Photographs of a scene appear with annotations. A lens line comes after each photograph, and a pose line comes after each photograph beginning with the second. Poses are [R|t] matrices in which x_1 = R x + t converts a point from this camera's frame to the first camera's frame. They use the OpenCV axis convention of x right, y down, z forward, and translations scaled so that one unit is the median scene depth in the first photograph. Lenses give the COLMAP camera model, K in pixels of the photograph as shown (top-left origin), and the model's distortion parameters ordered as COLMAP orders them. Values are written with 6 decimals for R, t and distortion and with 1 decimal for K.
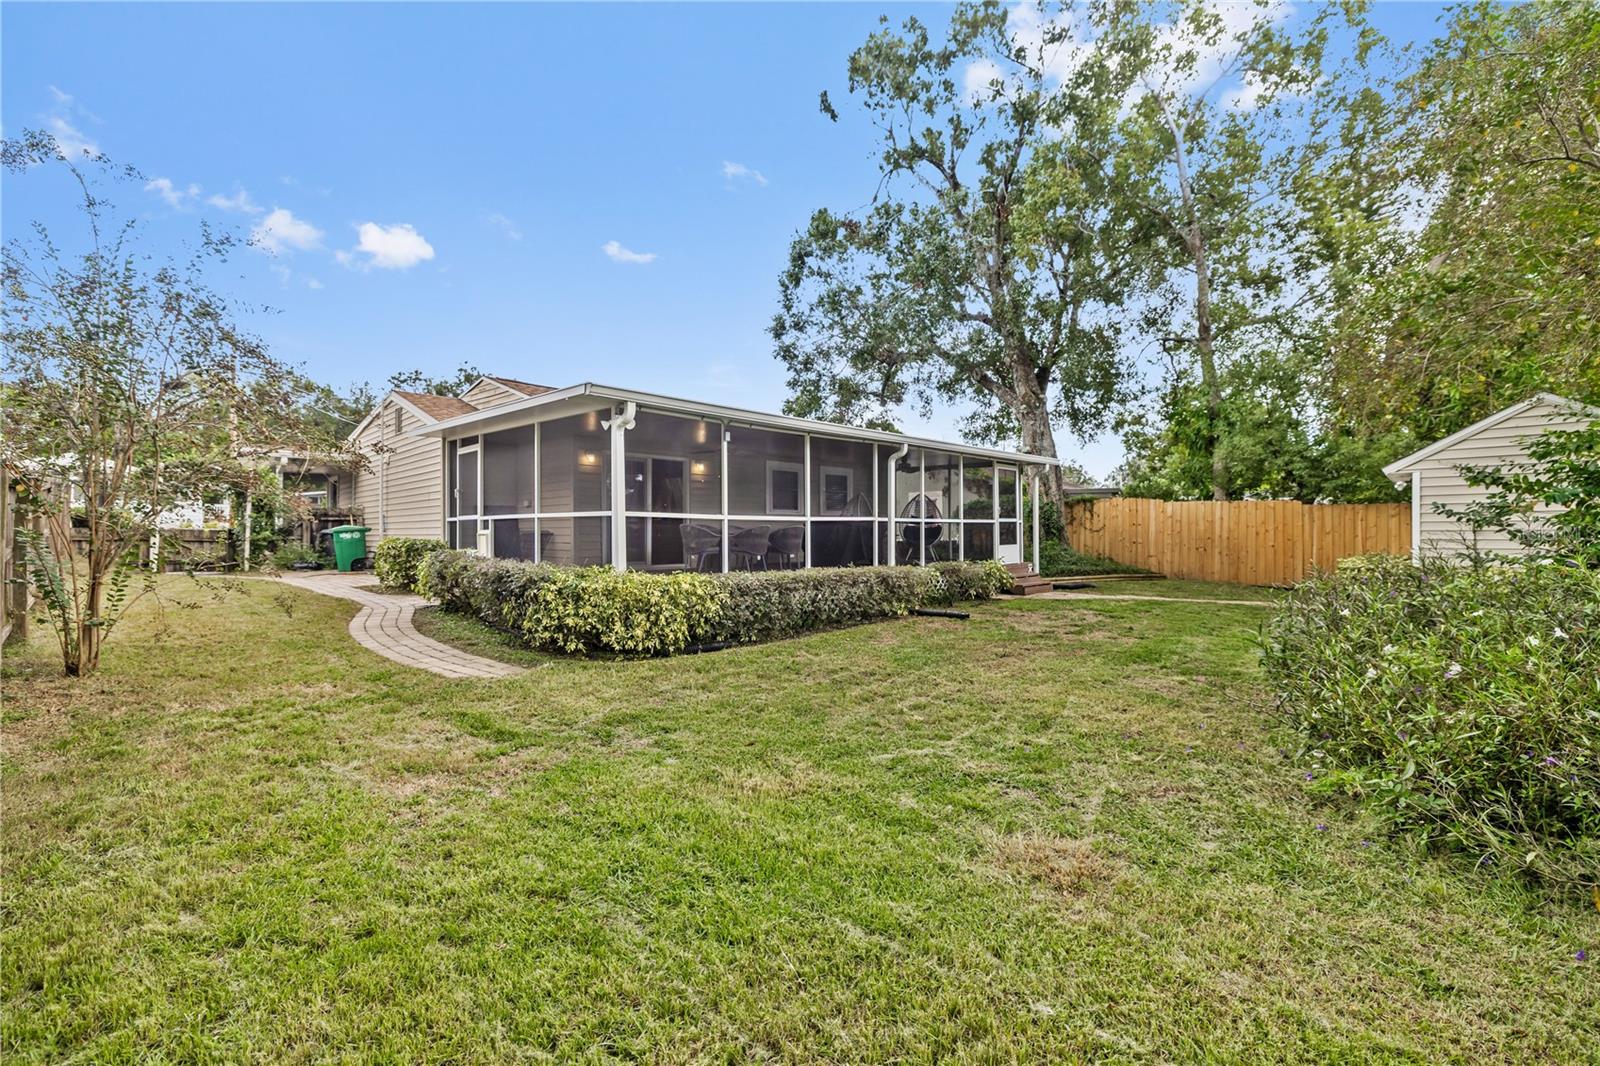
lens RADIAL K [[700.3, 0, 800.0], [0, 700.3, 533.0], [0, 0, 1]] dist [0.001319, 0.000193]
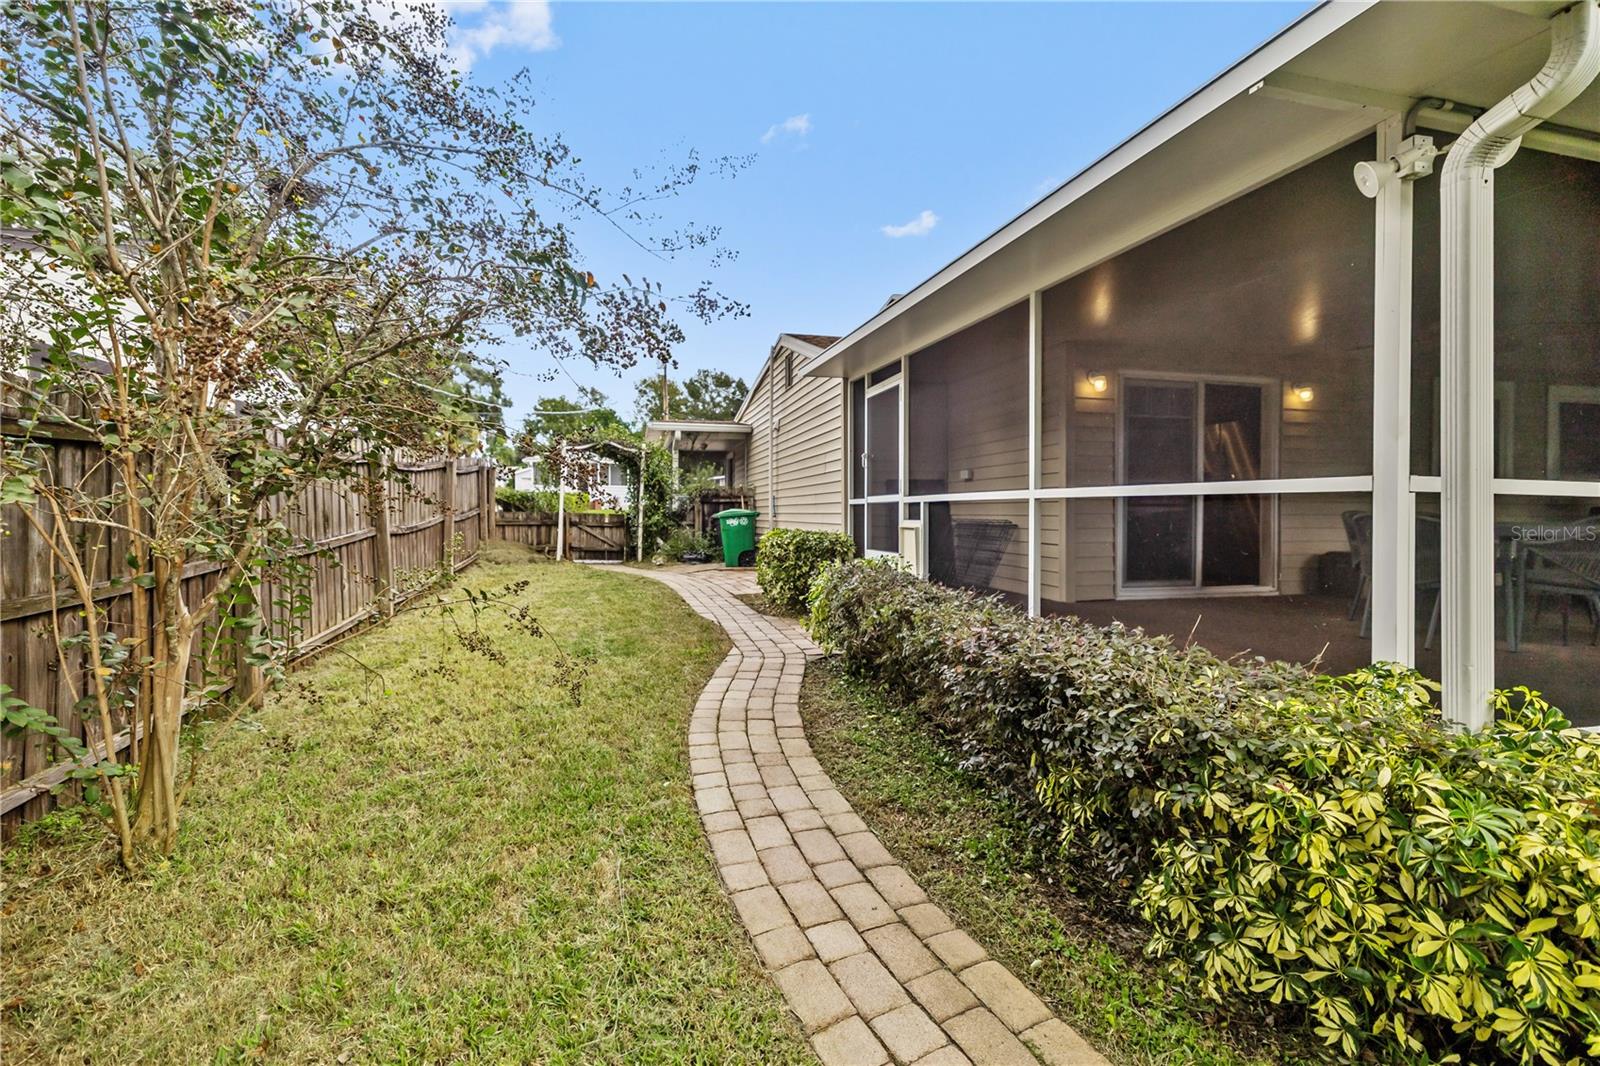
lens RADIAL K [[700.3, 0, 800.0], [0, 700.3, 533.0], [0, 0, 1]] dist [0.001319, 0.000193]
pose [[0.869637, 0.016297, -0.493423, -0.215762], [-0.000783, 0.999499, 0.031632, -0.010616], [0.493692, -0.027122, 0.869214, 0.397894]]
